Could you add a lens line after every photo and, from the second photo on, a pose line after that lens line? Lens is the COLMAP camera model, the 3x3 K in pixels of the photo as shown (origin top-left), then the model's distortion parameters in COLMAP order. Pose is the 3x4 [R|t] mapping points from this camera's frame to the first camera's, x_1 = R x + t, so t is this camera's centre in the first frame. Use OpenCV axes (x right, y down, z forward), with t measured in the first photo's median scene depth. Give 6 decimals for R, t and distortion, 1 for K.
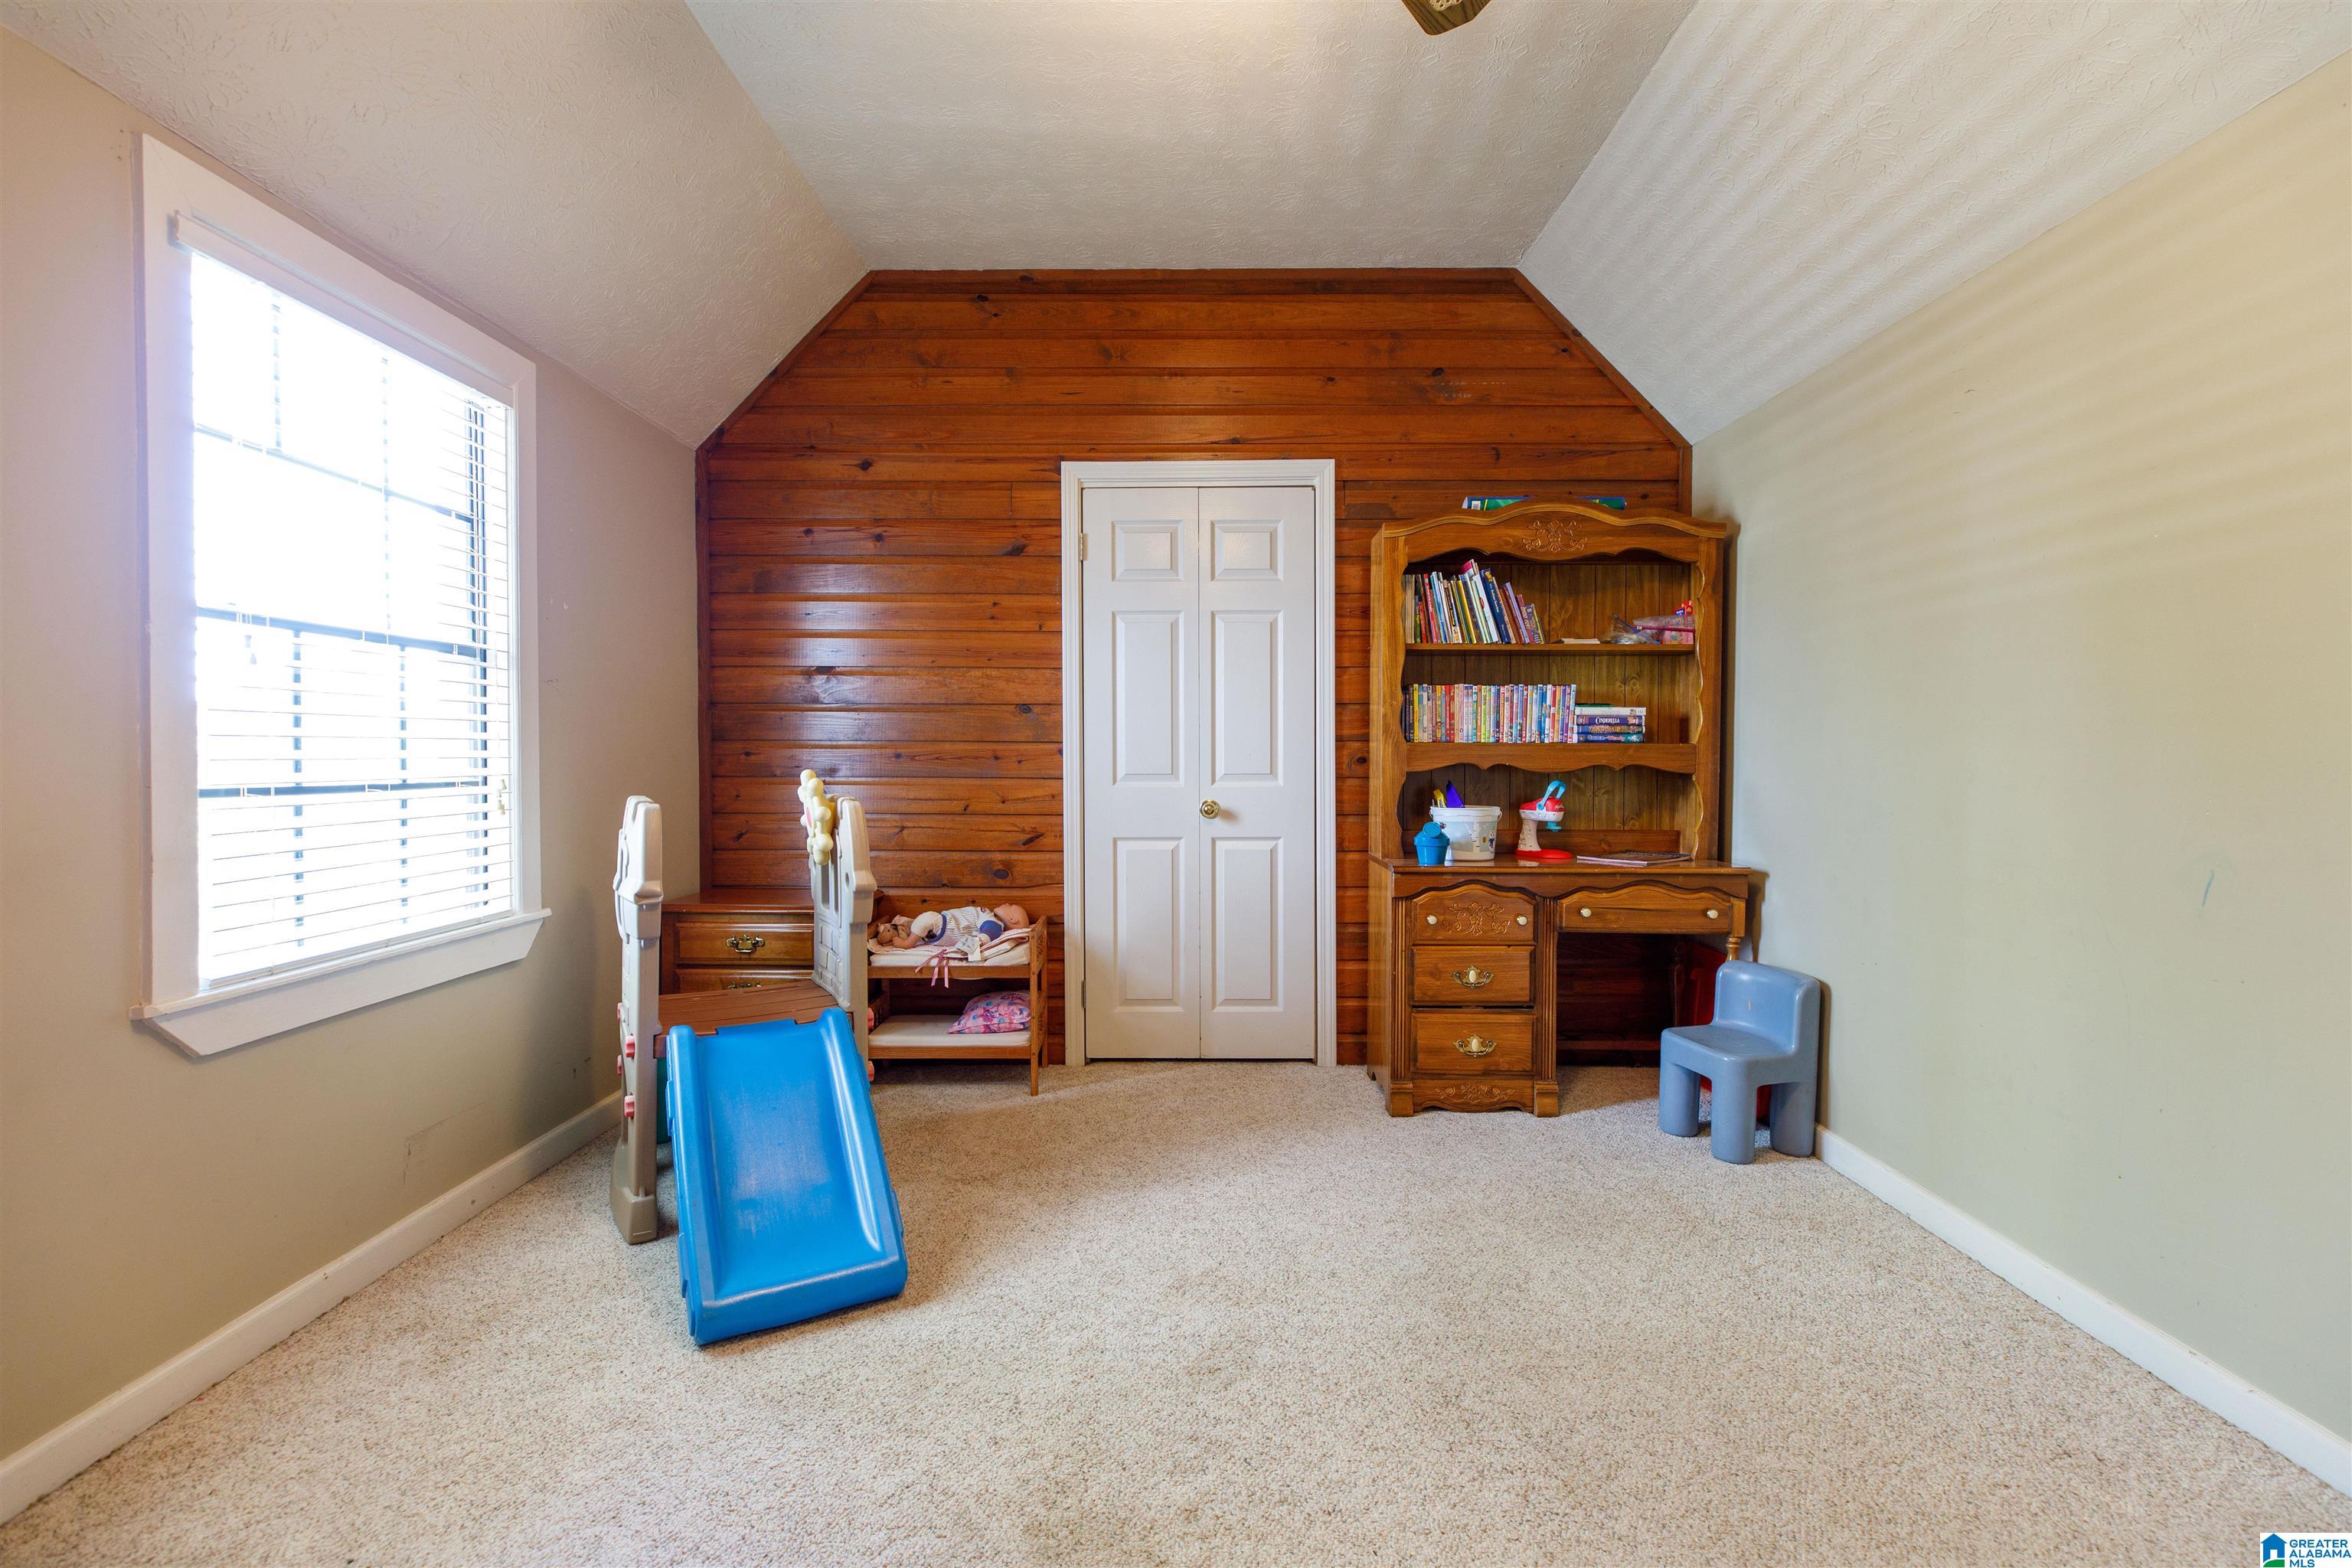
lens RADIAL K [[1050.8, 0, 1185.3], [0, 1050.8, 782.2], [0, 0, 1]] dist [0.006672, 0.000186]
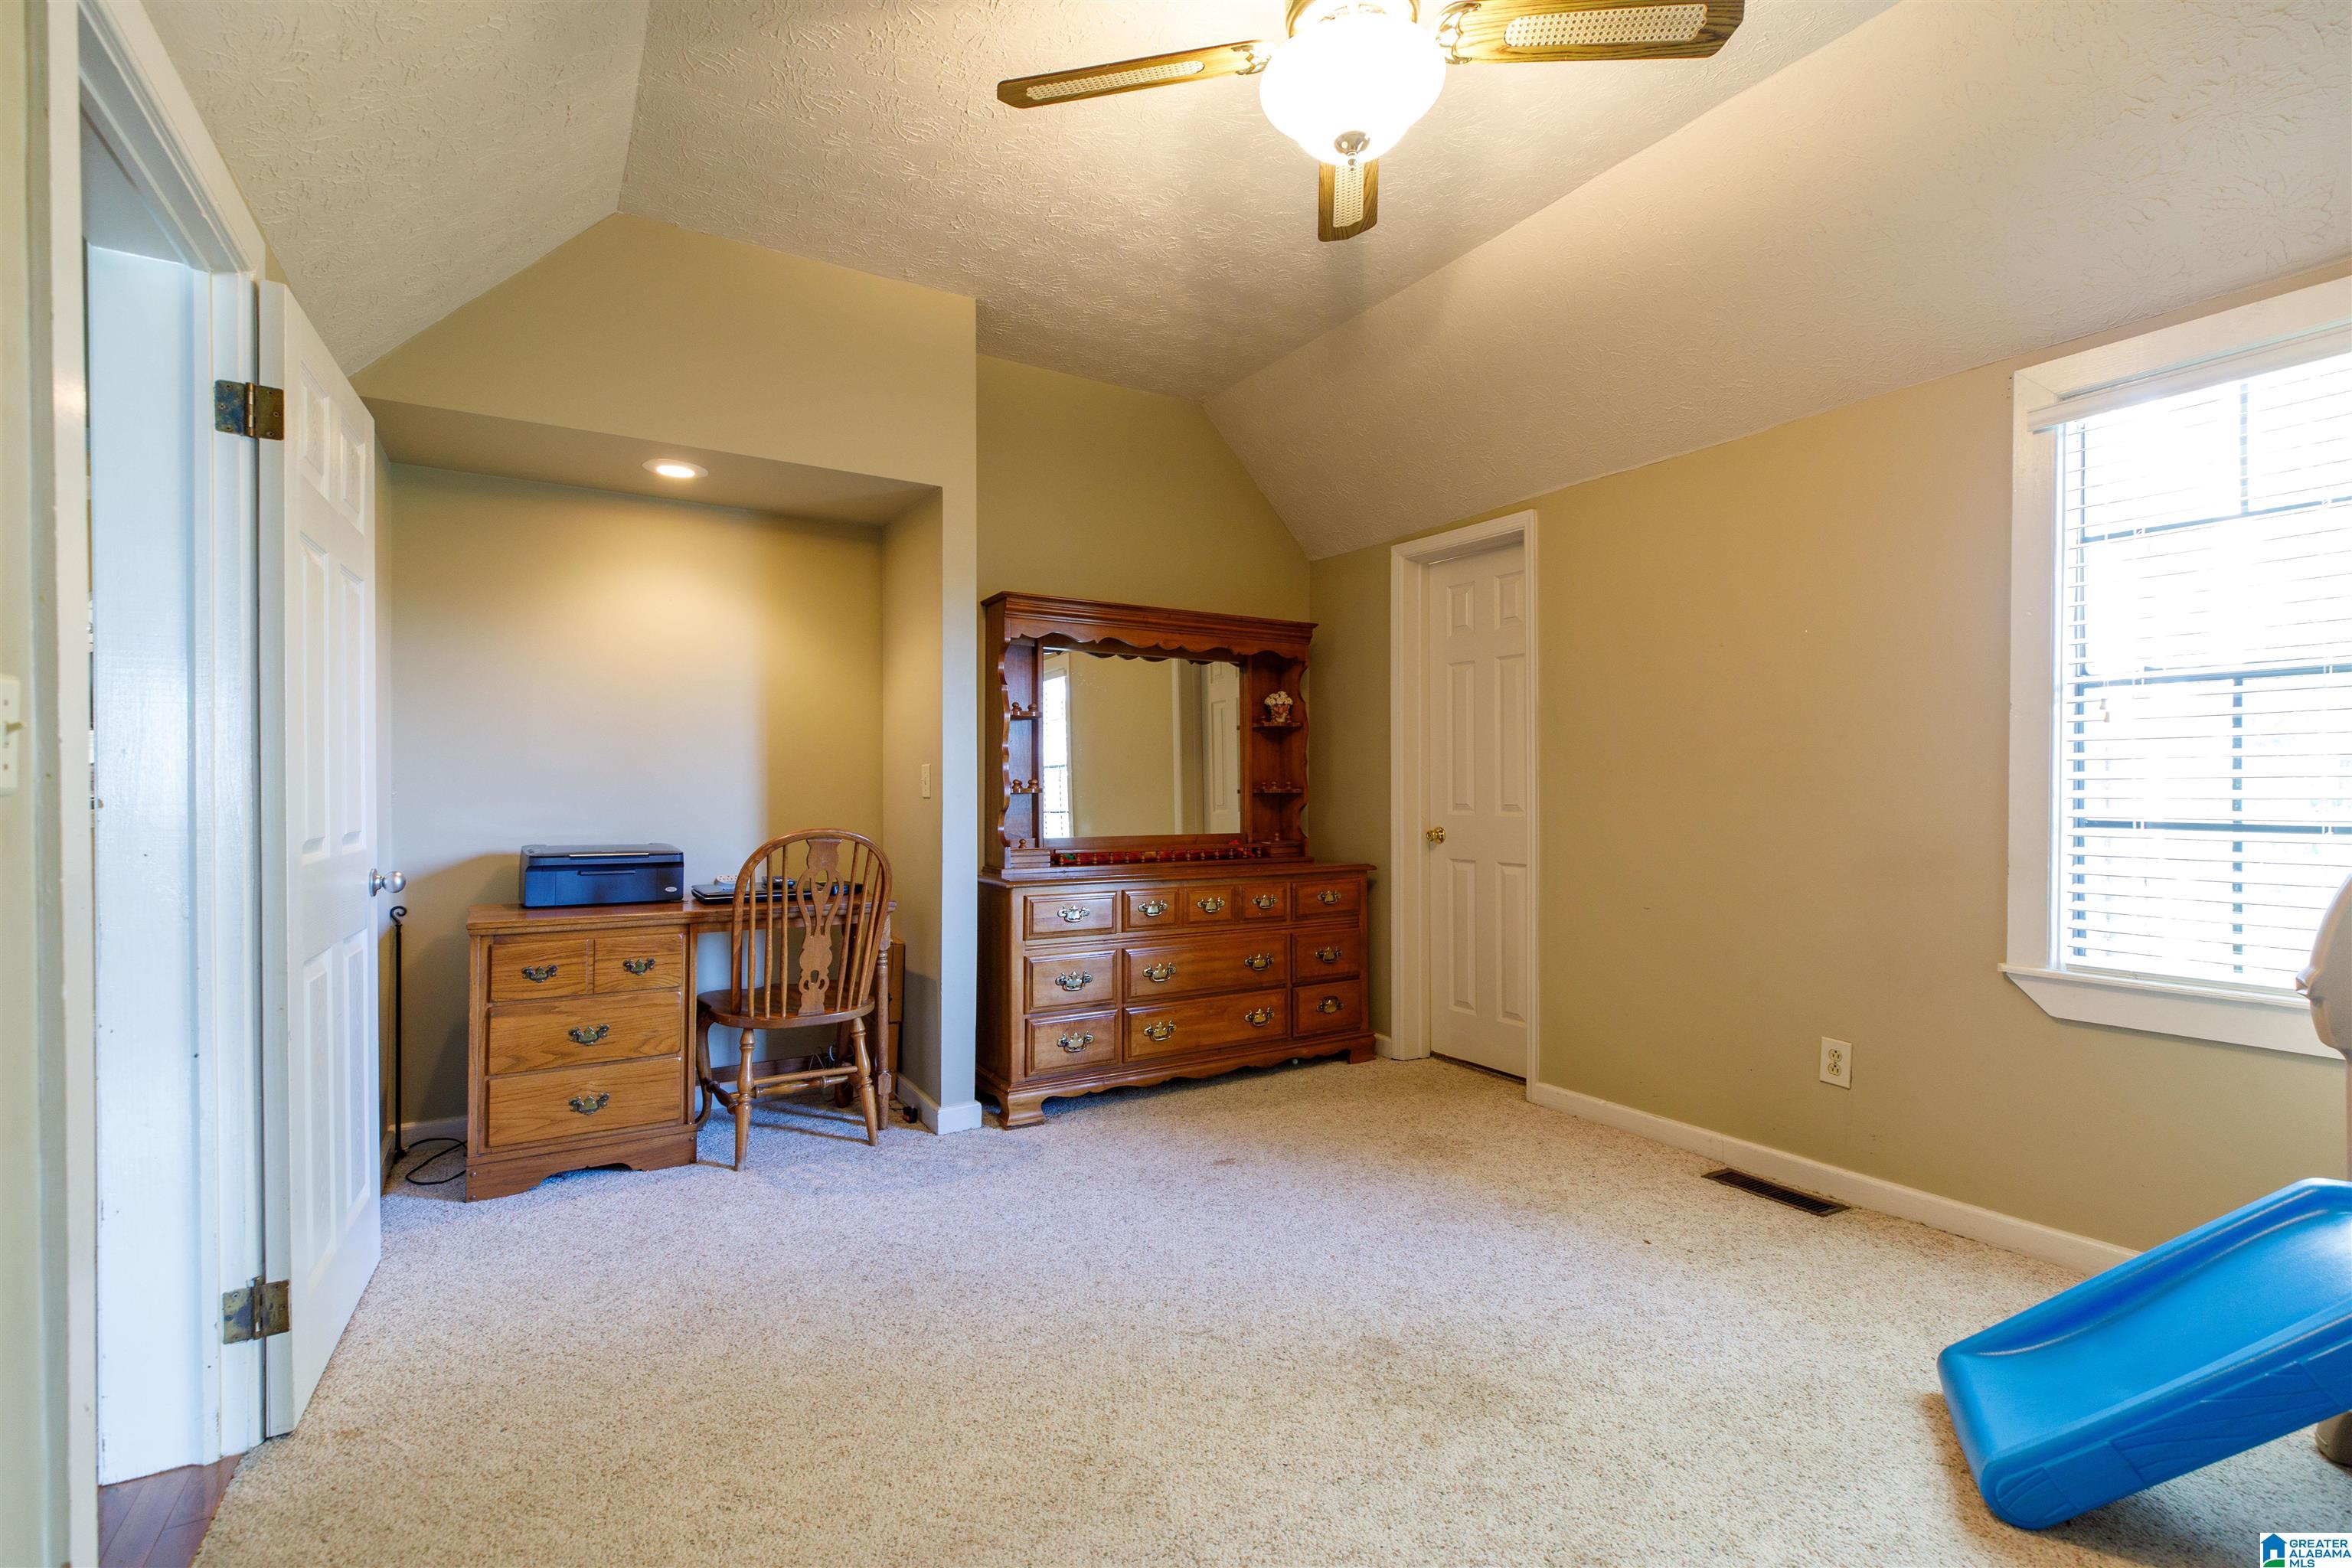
lens RADIAL K [[1050.8, 0, 1185.3], [0, 1050.8, 782.2], [0, 0, 1]] dist [0.006672, 0.000186]
pose [[-0.847788, 0.002019, -0.530331, 0.638227], [-0.008145, 0.999825, 0.016826, -0.048095], [0.530272, 0.018584, -0.847624, 1.354222]]
